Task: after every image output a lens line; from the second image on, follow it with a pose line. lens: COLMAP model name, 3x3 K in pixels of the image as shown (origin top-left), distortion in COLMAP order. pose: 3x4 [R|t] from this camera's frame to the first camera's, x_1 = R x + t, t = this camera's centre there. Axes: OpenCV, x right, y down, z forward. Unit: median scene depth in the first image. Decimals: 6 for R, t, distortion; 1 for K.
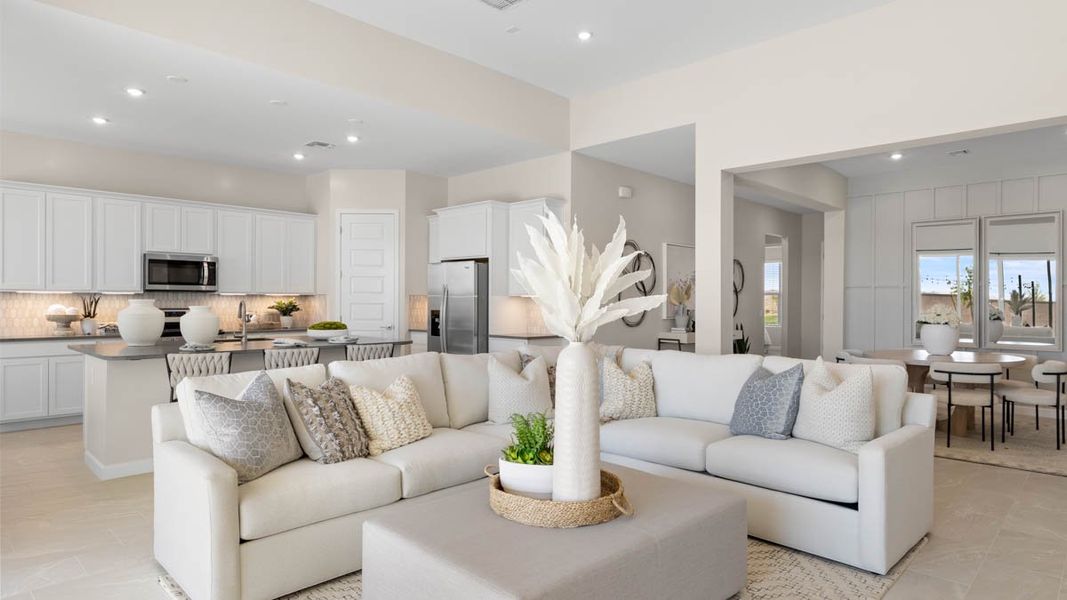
lens RADIAL K [[635.9, 0, 542.6], [0, 635.9, 304.8], [0, 0, 1]] dist [0.003652, 0.000852]
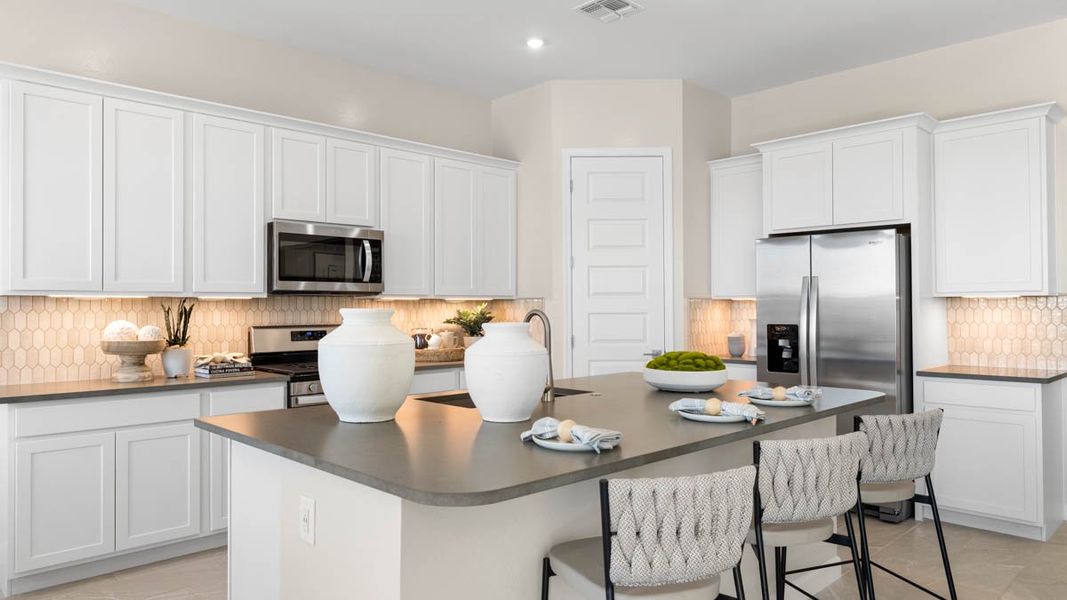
lens RADIAL K [[729.2, 0, 531.5], [0, 729.2, 299.1], [0, 0, 1]] dist [-0.004534, 0.001482]
pose [[0.999613, -0.008934, -0.026328, -0.391860], [0.008498, 0.999826, -0.016633, -0.004884], [0.026472, 0.016402, 0.999515, 0.401033]]
